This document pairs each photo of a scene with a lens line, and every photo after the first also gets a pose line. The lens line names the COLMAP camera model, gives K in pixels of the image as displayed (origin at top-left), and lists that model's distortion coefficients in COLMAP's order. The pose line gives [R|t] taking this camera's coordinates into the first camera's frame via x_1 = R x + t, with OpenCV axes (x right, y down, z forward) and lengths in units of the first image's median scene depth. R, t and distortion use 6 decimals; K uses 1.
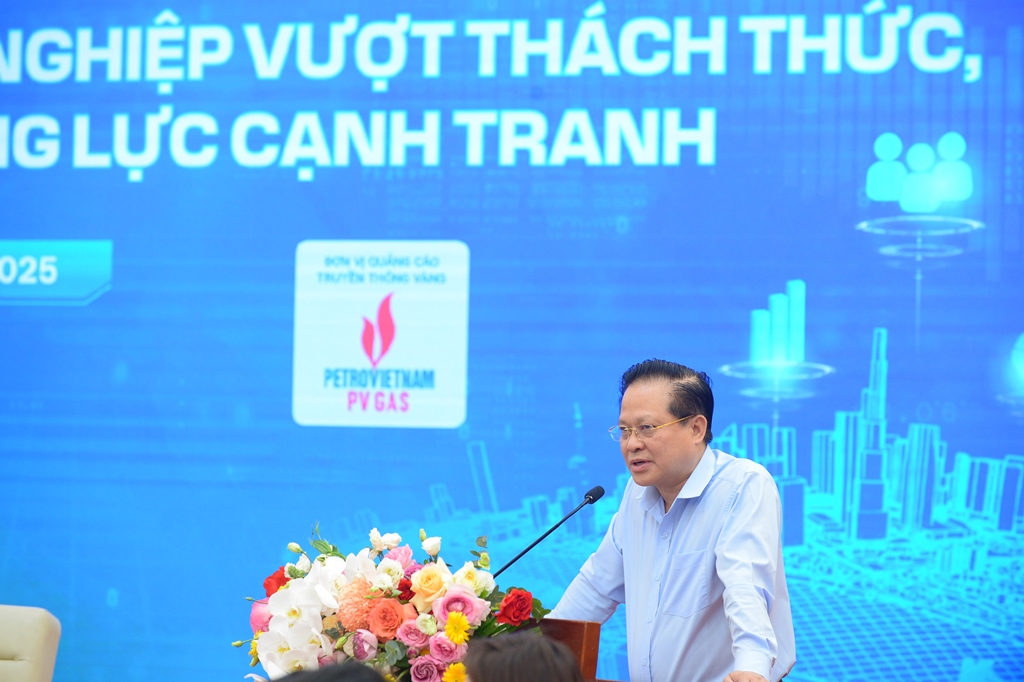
lens RADIAL K [[3988.4, 0, 511.8], [0, 3988.4, 341.0], [0, 0, 1]] dist [-0.334638, 0.000000]
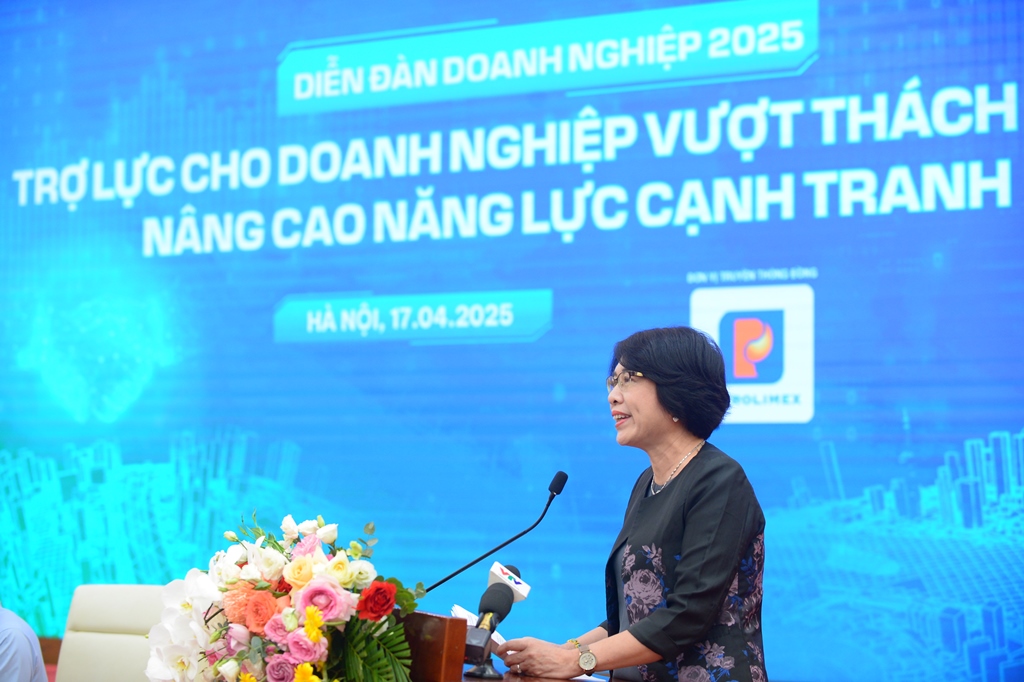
lens RADIAL K [[2420.6, 0, 509.4], [0, 2420.6, 347.3], [0, 0, 1]] dist [-0.150921, 0.000000]
pose [[0.963086, -0.026975, -0.267839, 0.096332], [0.020922, 0.999458, -0.025428, 0.013000], [0.268380, 0.018886, 0.963128, 0.260474]]
